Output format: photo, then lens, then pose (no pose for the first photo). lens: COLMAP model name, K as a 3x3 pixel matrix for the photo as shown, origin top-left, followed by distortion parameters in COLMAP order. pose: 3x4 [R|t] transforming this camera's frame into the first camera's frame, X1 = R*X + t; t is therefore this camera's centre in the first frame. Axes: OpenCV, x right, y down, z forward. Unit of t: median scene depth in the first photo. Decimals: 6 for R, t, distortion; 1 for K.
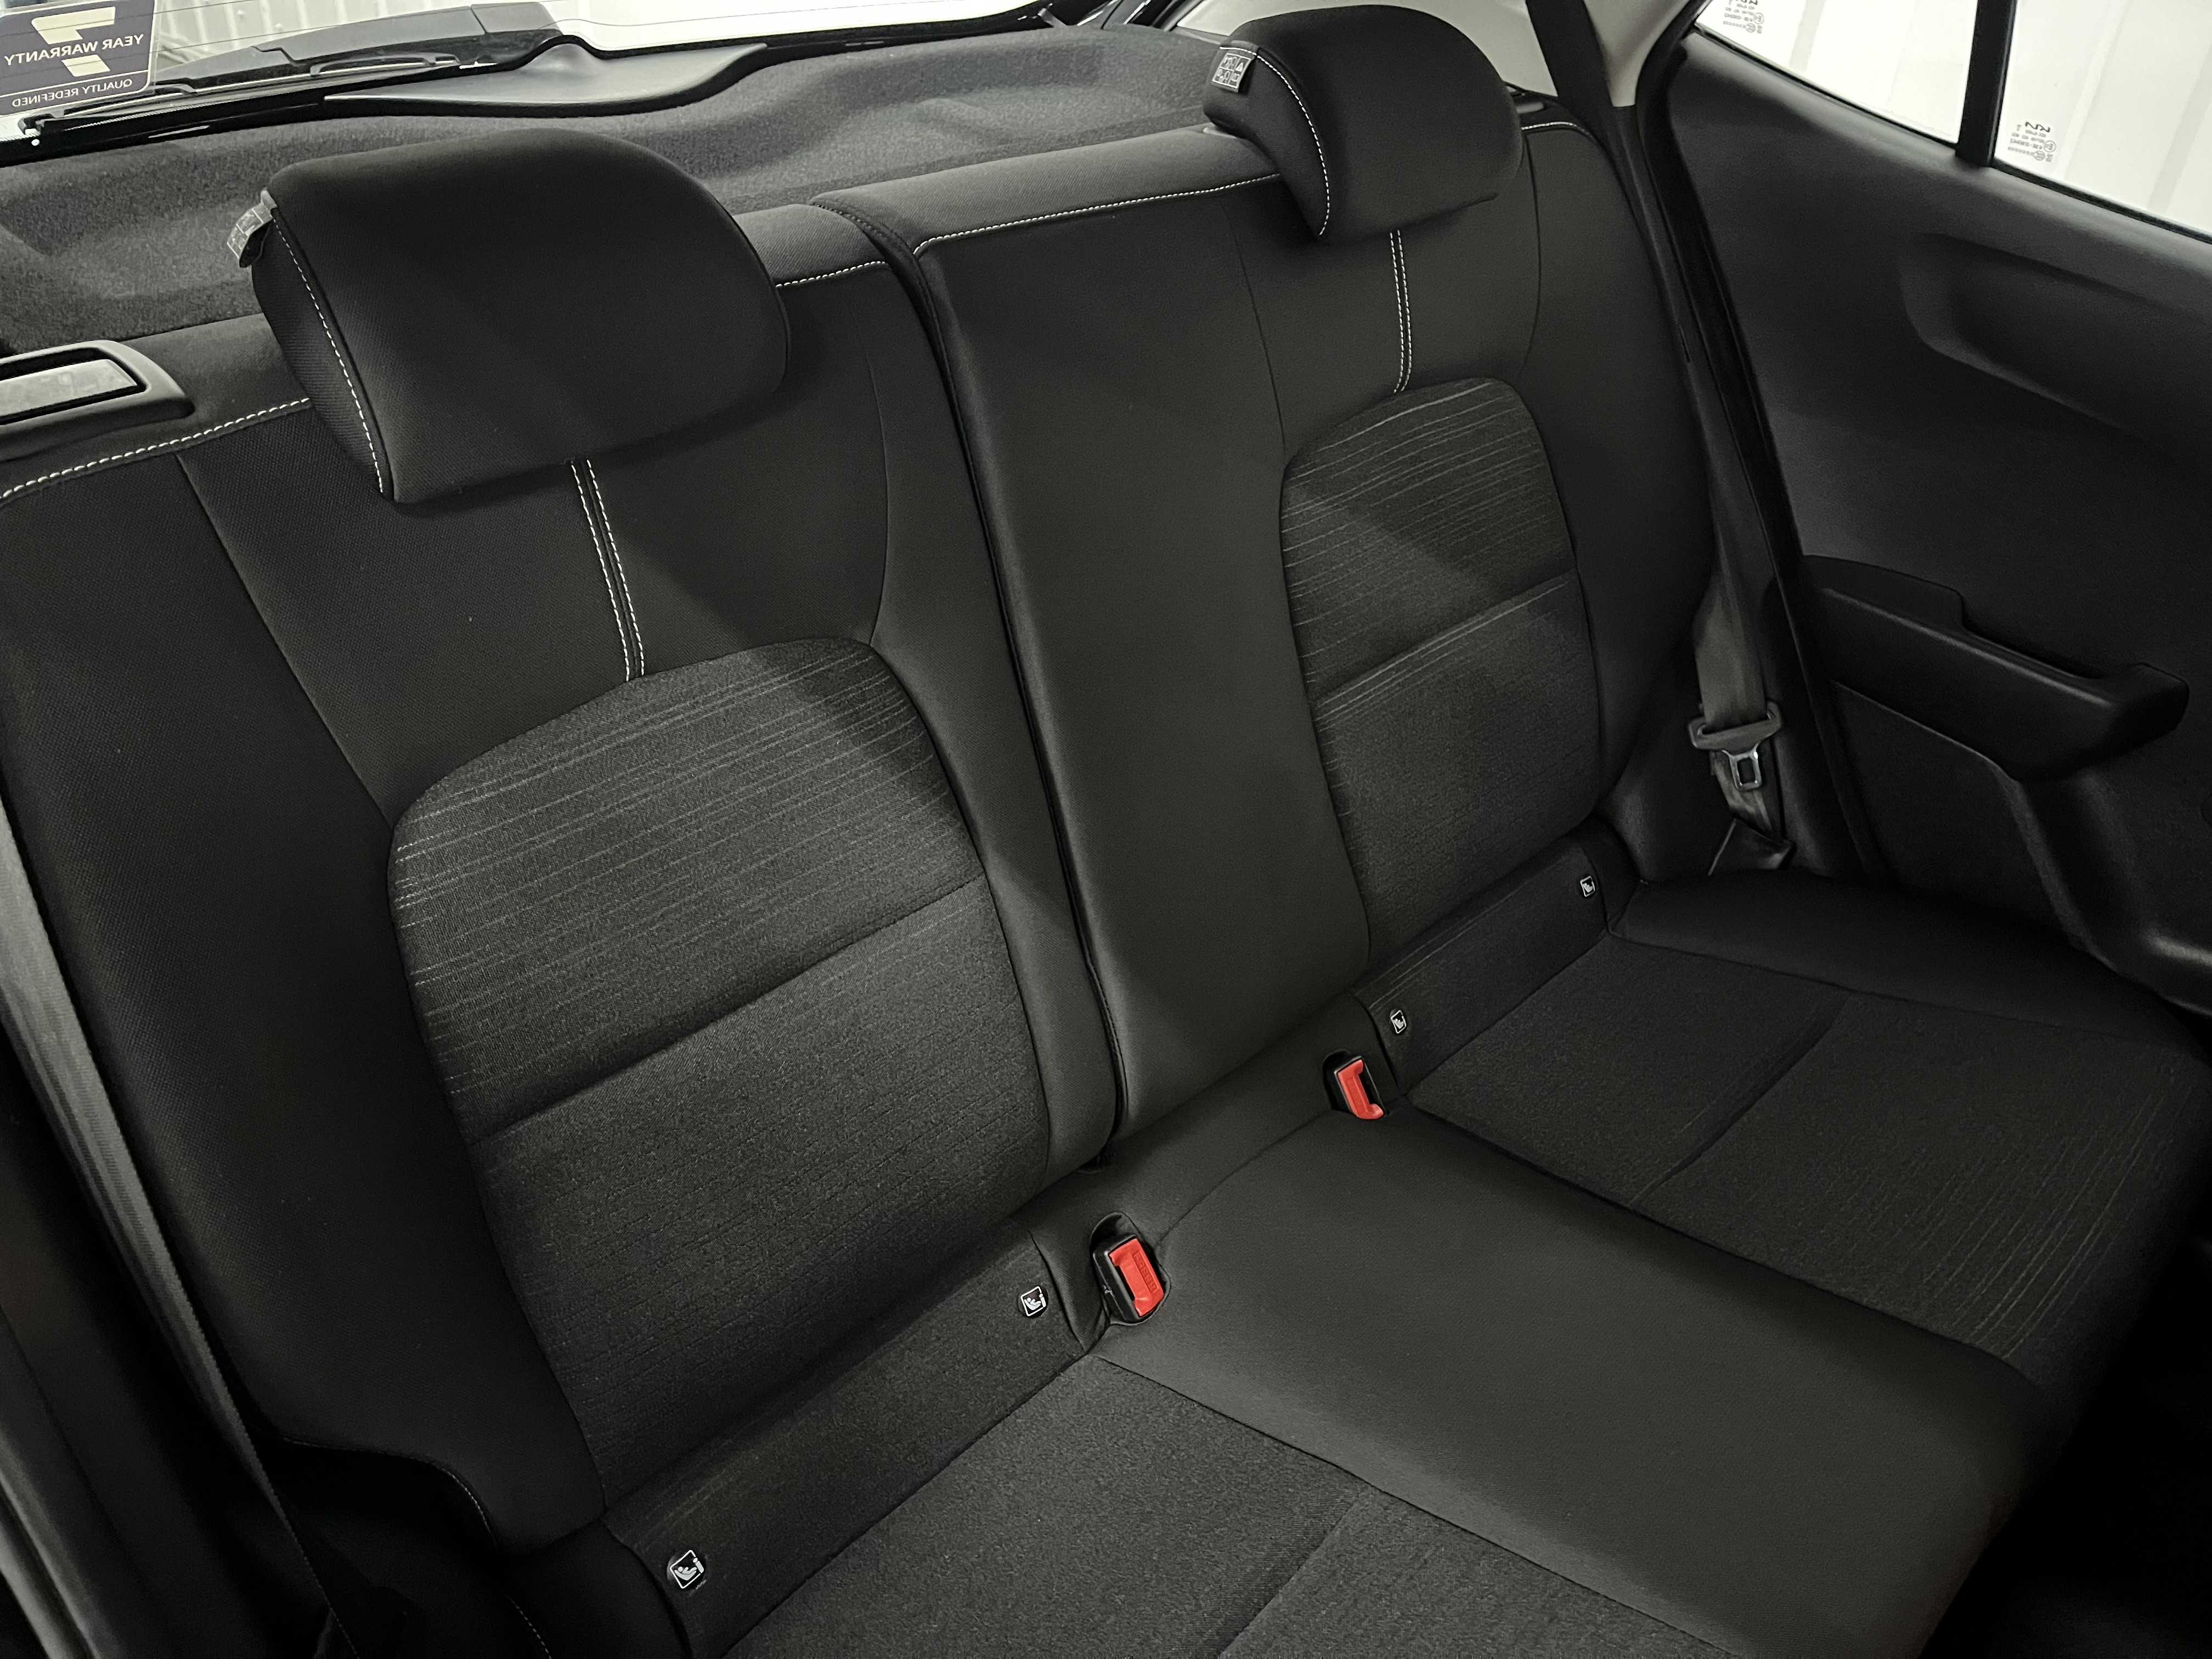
lens RADIAL K [[1663.2, 0, 1106.0], [0, 1663.2, 829.5], [0, 0, 1]] dist [0.003926, 0.000143]
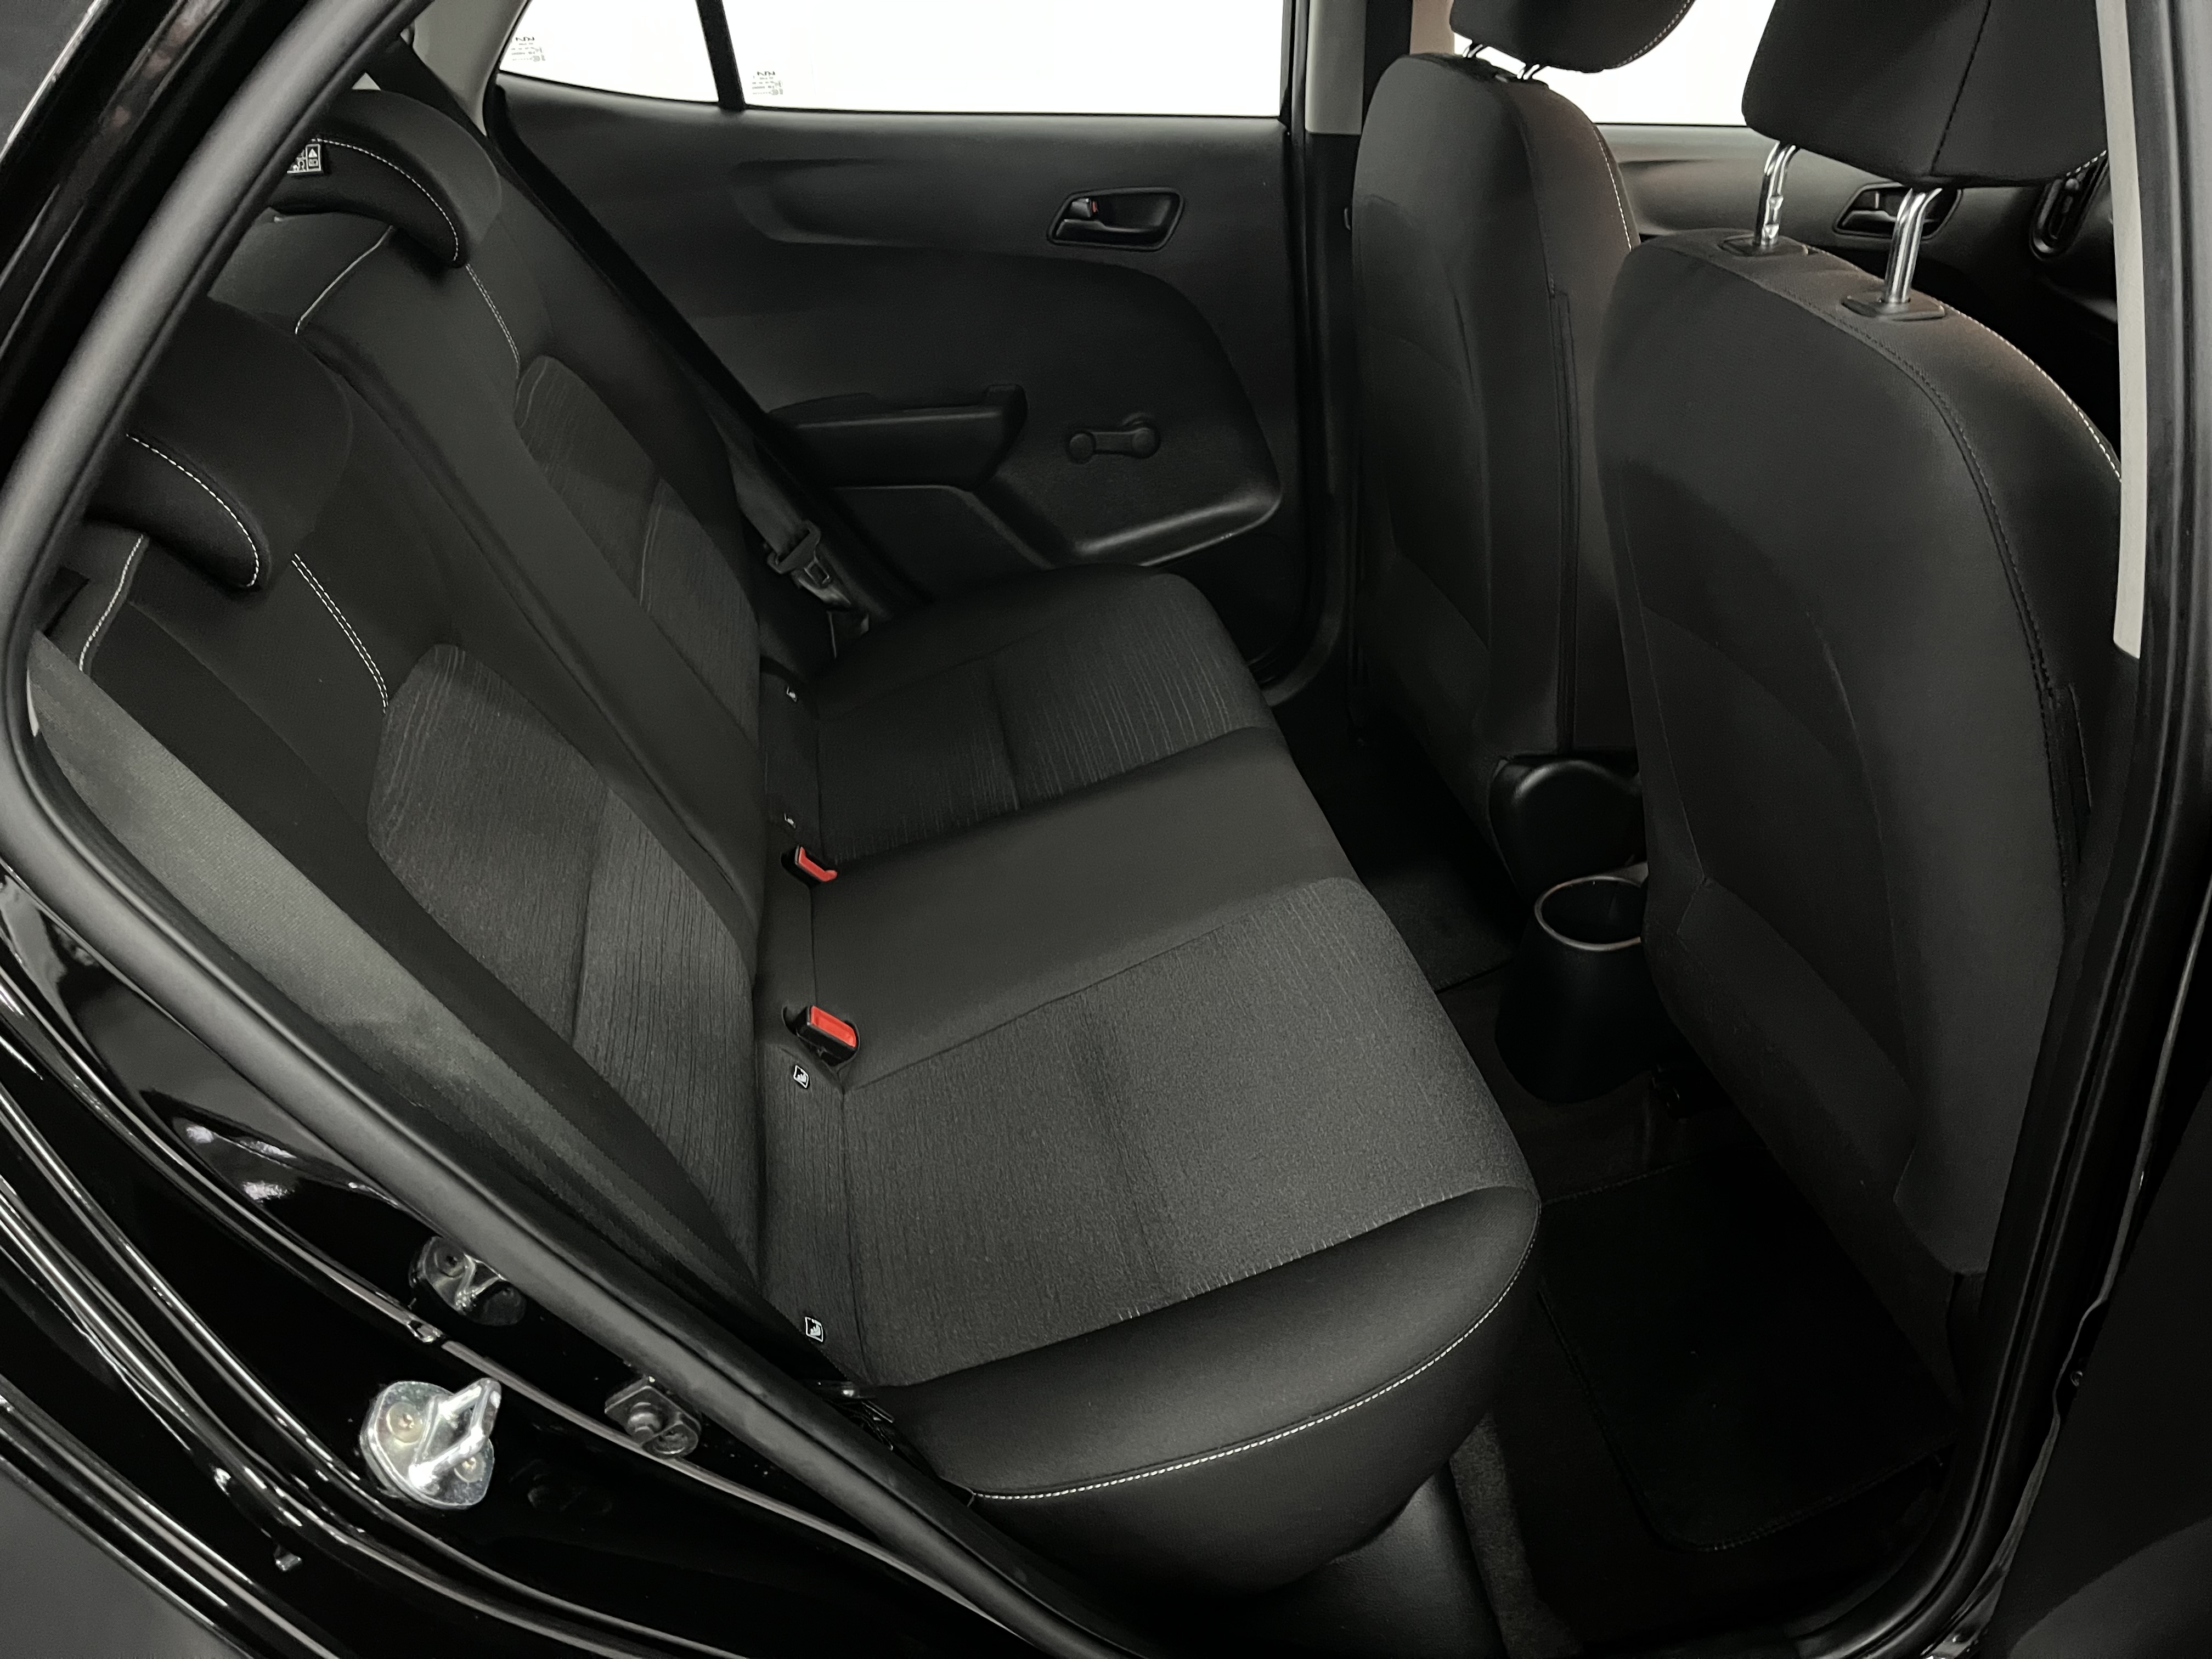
lens RADIAL K [[1663.2, 0, 1106.0], [0, 1663.2, 829.5], [0, 0, 1]] dist [0.003926, 0.000143]
pose [[0.563732, -0.499617, 0.657715, -0.501422], [0.529781, 0.829643, 0.176139, 0.024057], [-0.633671, 0.249150, 0.732383, -0.080951]]
